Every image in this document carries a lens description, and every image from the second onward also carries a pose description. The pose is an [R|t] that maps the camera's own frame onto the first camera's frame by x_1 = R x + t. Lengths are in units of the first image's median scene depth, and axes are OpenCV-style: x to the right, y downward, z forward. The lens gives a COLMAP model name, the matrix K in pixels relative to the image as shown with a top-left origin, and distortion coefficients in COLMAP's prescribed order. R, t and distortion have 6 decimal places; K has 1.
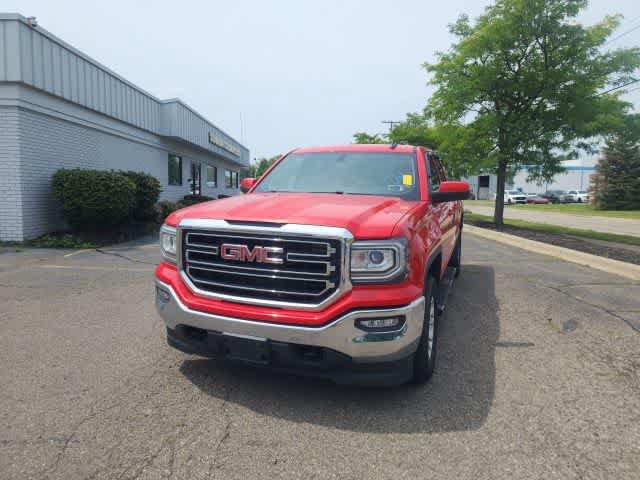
lens RADIAL K [[430.6, 0, 318.0], [0, 430.6, 230.5], [0, 0, 1]] dist [0.061741, -0.047976]
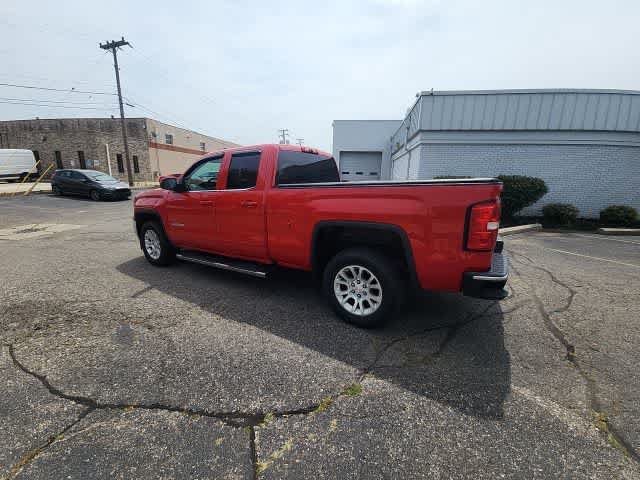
lens RADIAL K [[259.2, 0, 320.9], [0, 259.2, 239.3], [0, 0, 1]] dist [0.017430, -0.011043]
pose [[-0.180078, 0.197716, -0.963577, 1.236549], [-0.117344, 0.968278, 0.220610, -0.177713], [0.976628, 0.152797, -0.151165, 1.817736]]
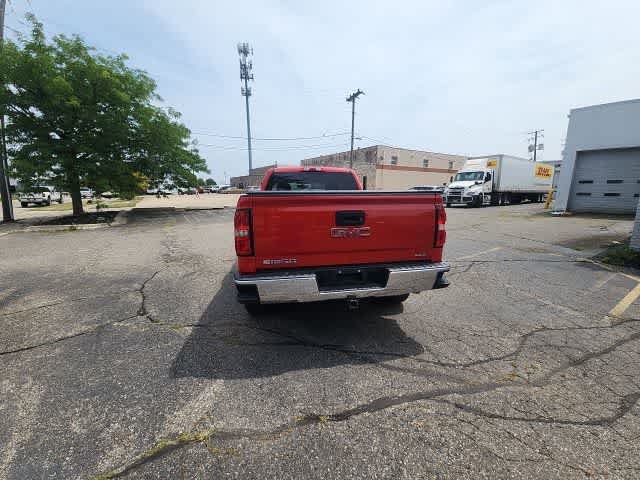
lens RADIAL K [[259.2, 0, 321.1], [0, 259.2, 239.9], [0, 0, 1]] dist [0.017430, -0.011043]
pose [[-0.858894, 0.073043, -0.506919, 0.811144], [-0.066449, 0.965519, 0.251710, -0.271421], [0.507825, 0.249876, -0.824424, 2.637020]]
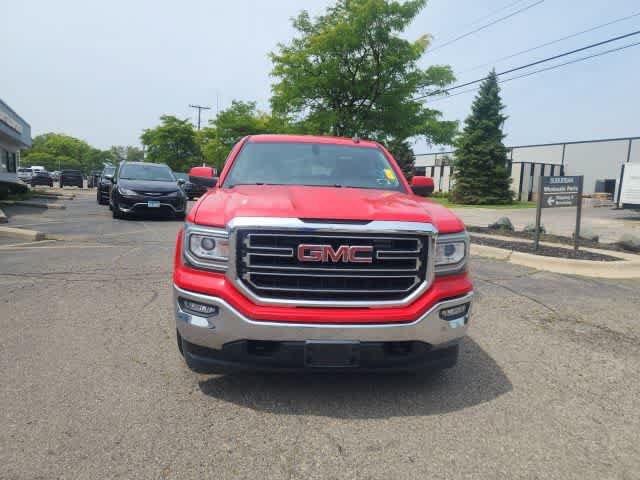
lens RADIAL K [[430.6, 0, 318.8], [0, 430.6, 239.1], [0, 0, 1]] dist [0.061741, -0.047976]
pose [[0.897756, -0.047635, 0.437911, -0.433395], [0.027396, 0.998249, 0.052424, -0.020259], [-0.439641, -0.035067, 0.897489, 0.131298]]
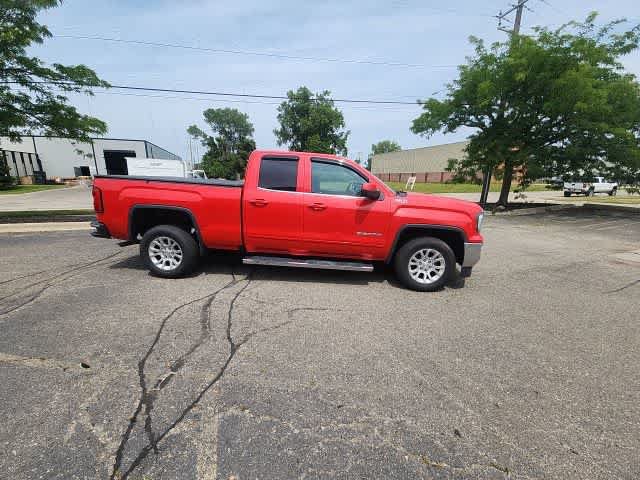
lens RADIAL K [[259.2, 0, 321.4], [0, 259.2, 240.9], [0, 0, 1]] dist [0.017430, -0.011043]
pose [[-0.313310, -0.248540, 0.916550, -1.031571], [0.068297, 0.956748, 0.282787, -0.231147], [-0.947192, 0.151197, -0.282784, 1.720687]]
